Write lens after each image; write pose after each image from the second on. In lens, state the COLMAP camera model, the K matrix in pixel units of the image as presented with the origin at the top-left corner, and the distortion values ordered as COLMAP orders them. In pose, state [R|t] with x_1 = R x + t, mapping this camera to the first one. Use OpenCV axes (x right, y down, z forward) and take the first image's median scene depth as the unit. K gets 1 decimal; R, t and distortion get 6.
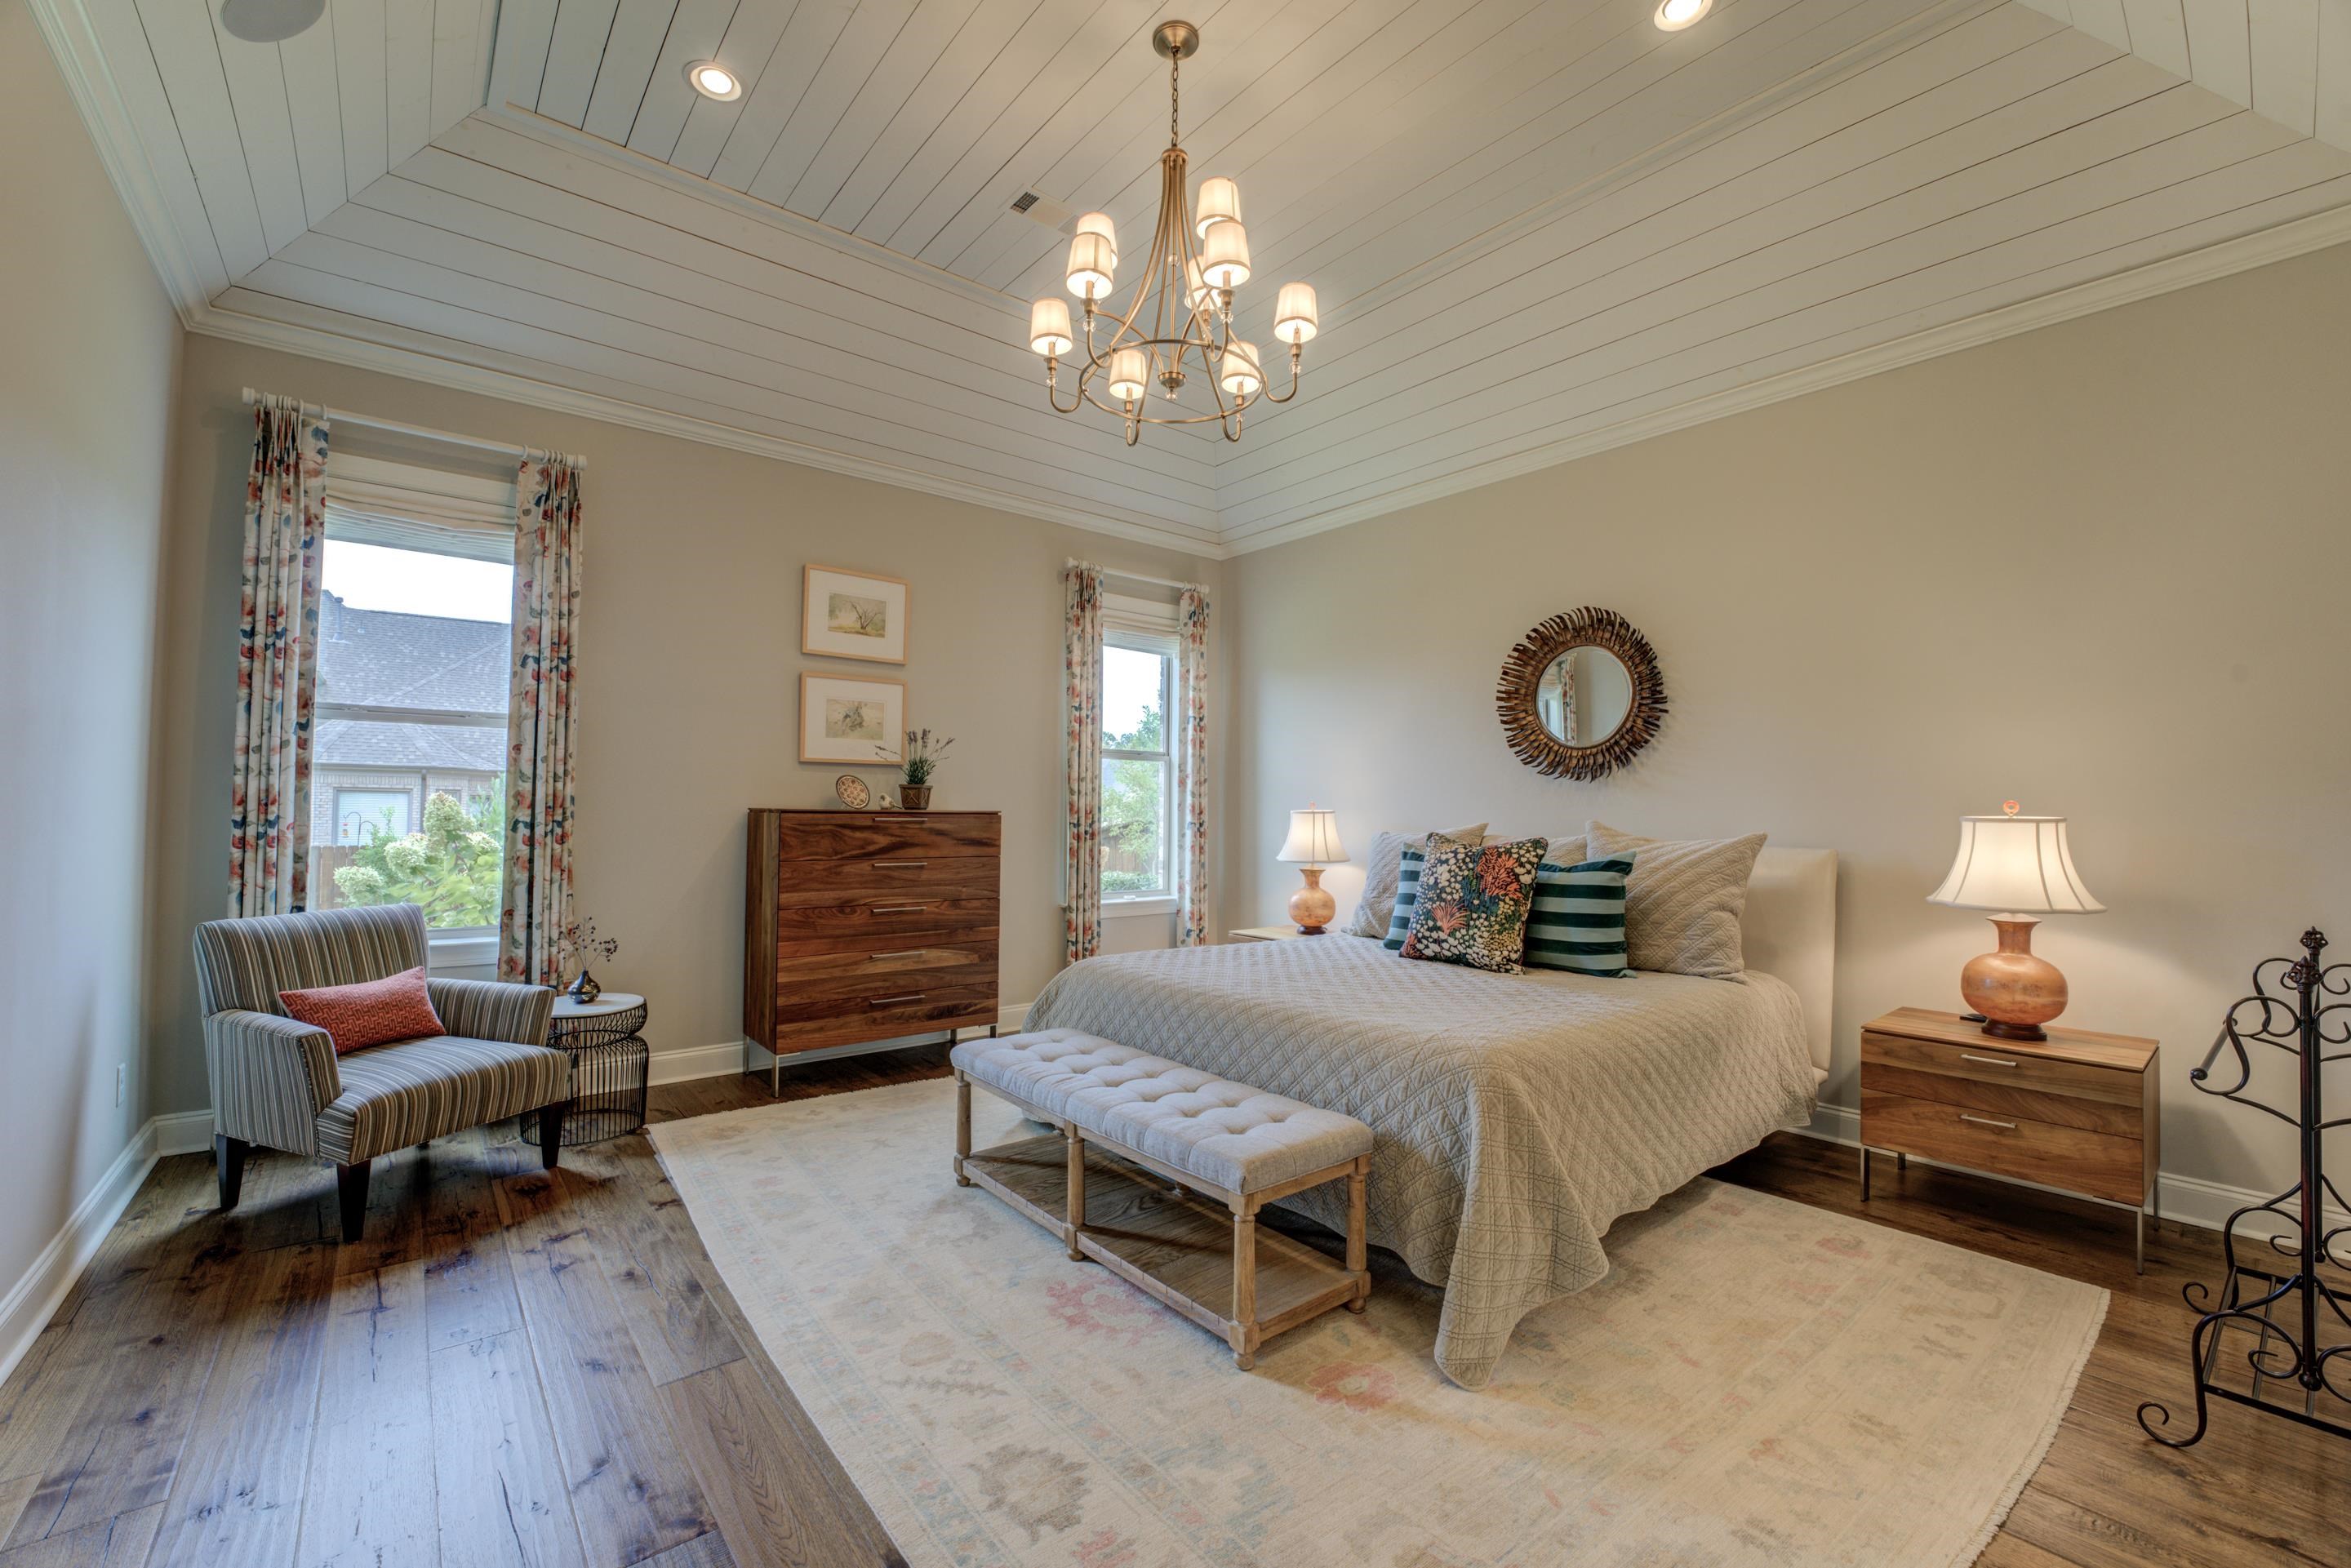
lens RADIAL K [[947.5, 0, 1166.0], [0, 947.5, 775.0], [0, 0, 1]] dist [-0.011043, -0.000032]
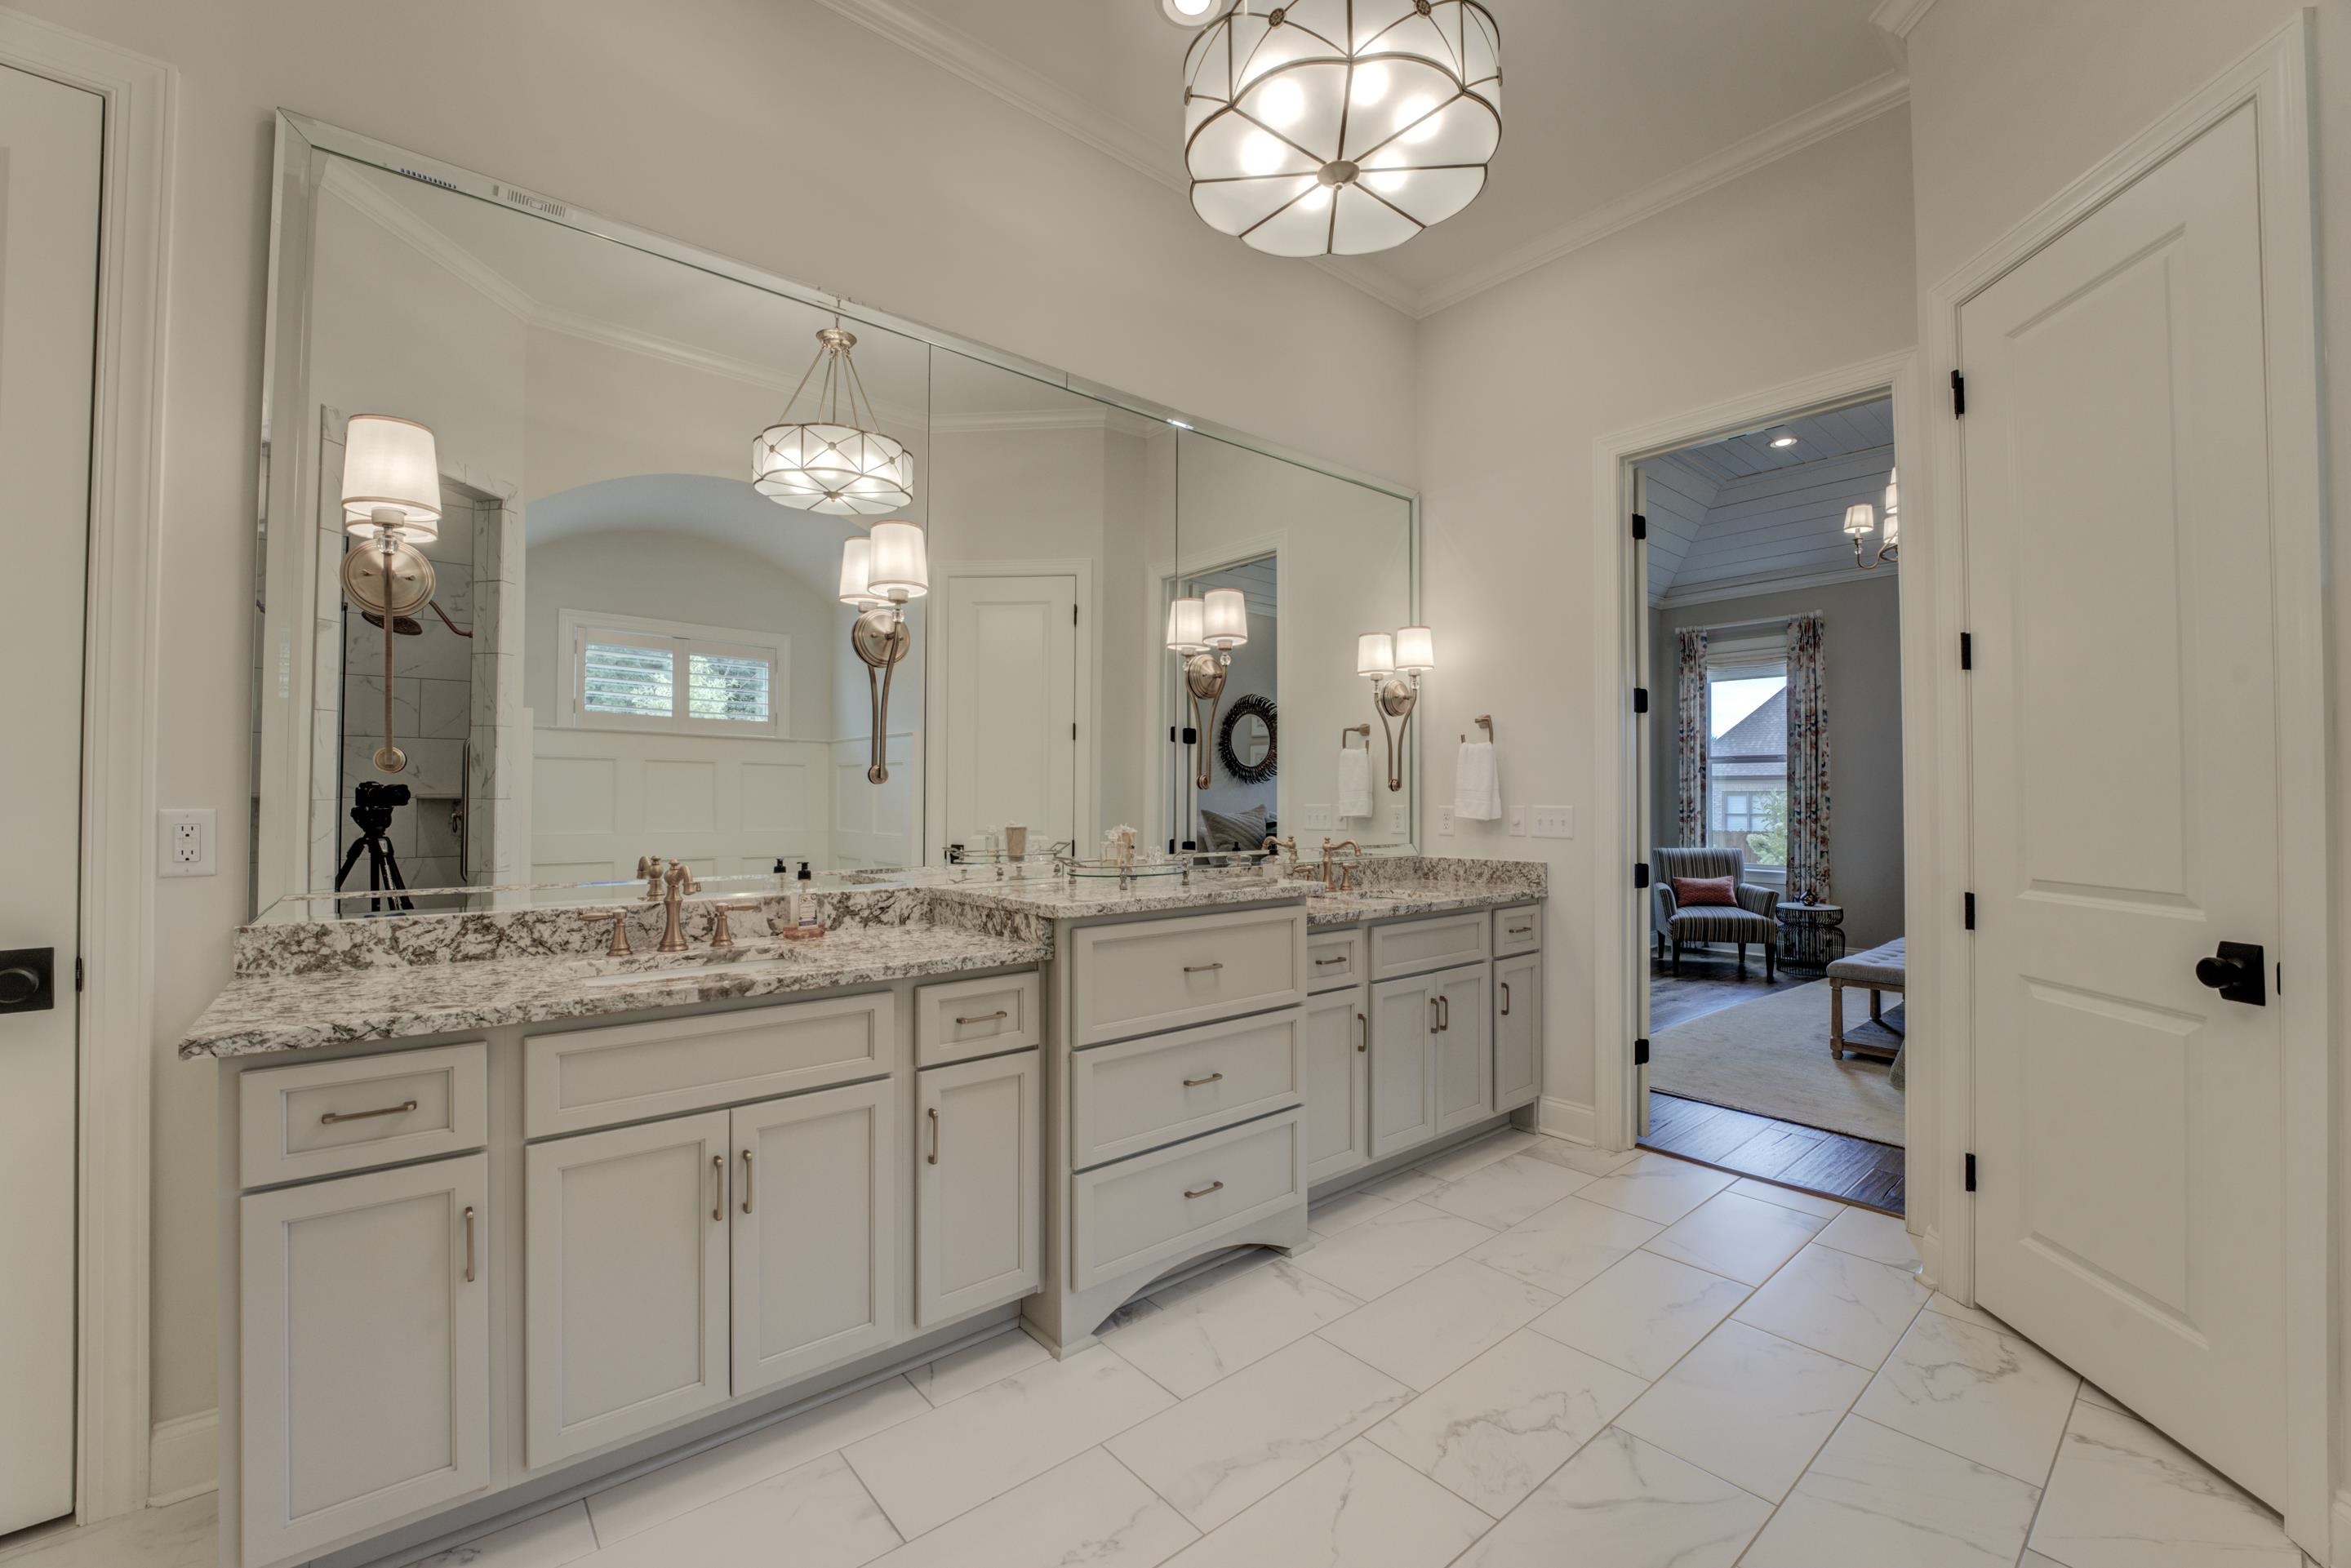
lens RADIAL K [[947.5, 0, 1161.4], [0, 947.5, 788.5], [0, 0, 1]] dist [-0.011043, -0.000032]
pose [[0.014668, -0.024250, -0.999598, 1.340380], [0.031483, 0.999221, -0.023779, 0.009185], [0.999397, -0.031121, 0.015420, -0.346682]]
